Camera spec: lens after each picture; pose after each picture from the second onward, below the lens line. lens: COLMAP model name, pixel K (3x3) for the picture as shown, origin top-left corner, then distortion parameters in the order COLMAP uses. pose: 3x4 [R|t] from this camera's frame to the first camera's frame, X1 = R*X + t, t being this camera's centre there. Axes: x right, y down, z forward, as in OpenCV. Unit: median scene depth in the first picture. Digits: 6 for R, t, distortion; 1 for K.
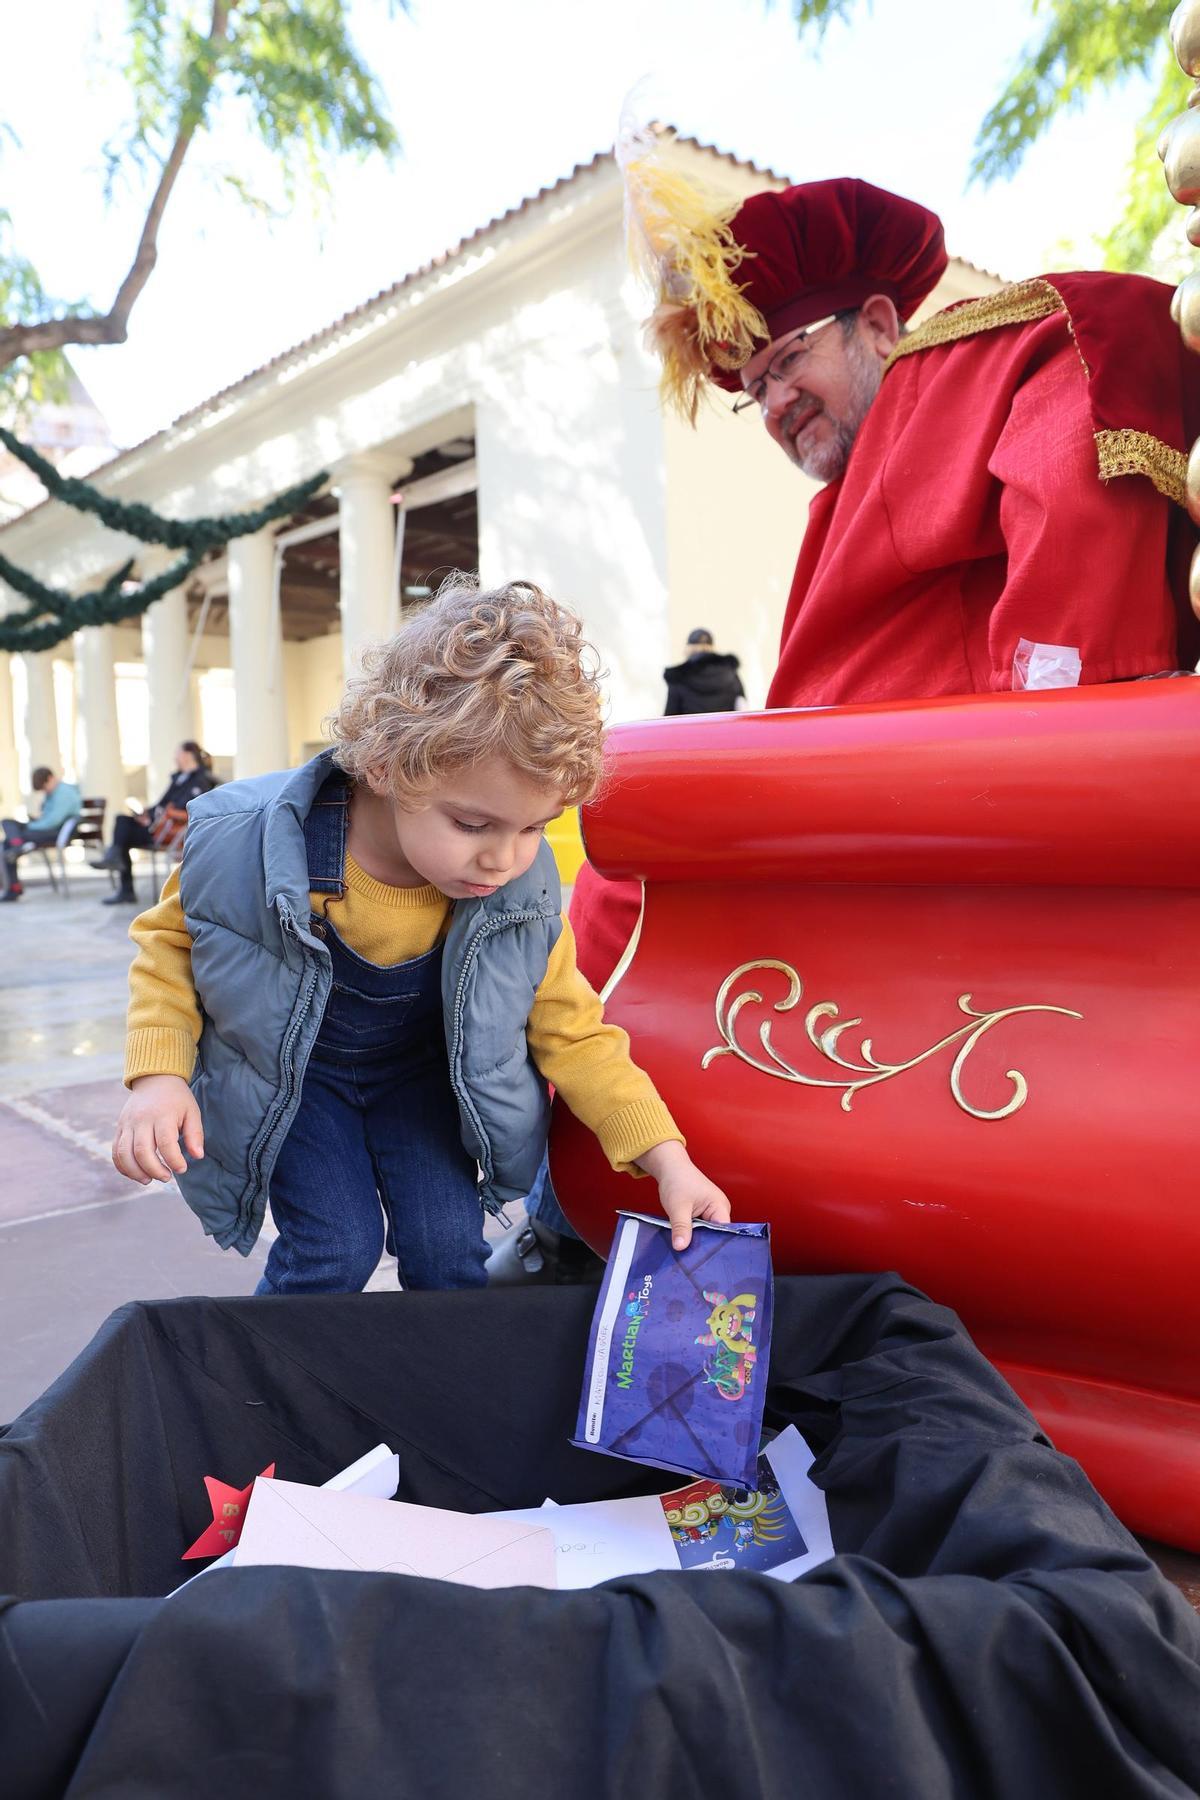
lens RADIAL K [[1561.0, 0, 578.0], [0, 1561.0, 817.2], [0, 0, 1]] dist [0.008712, 0.001422]
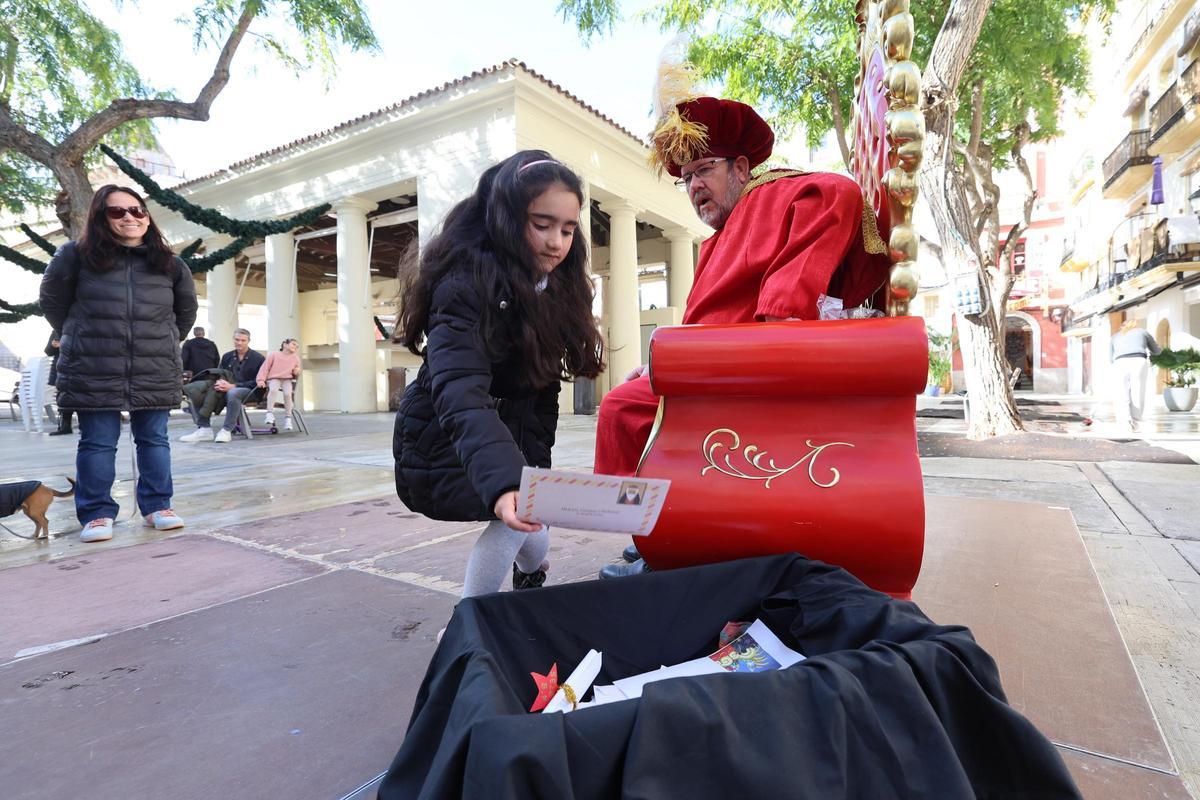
lens RADIAL K [[778.1, 0, 599.7], [0, 778.1, 382.1], [0, 0, 1]] dist [0.003701, 0.001230]
pose [[0.905605, 0.021467, 0.423577, -0.508531], [-0.005387, 0.999220, -0.039123, 0.062994], [-0.424087, 0.033148, 0.905015, 0.008268]]
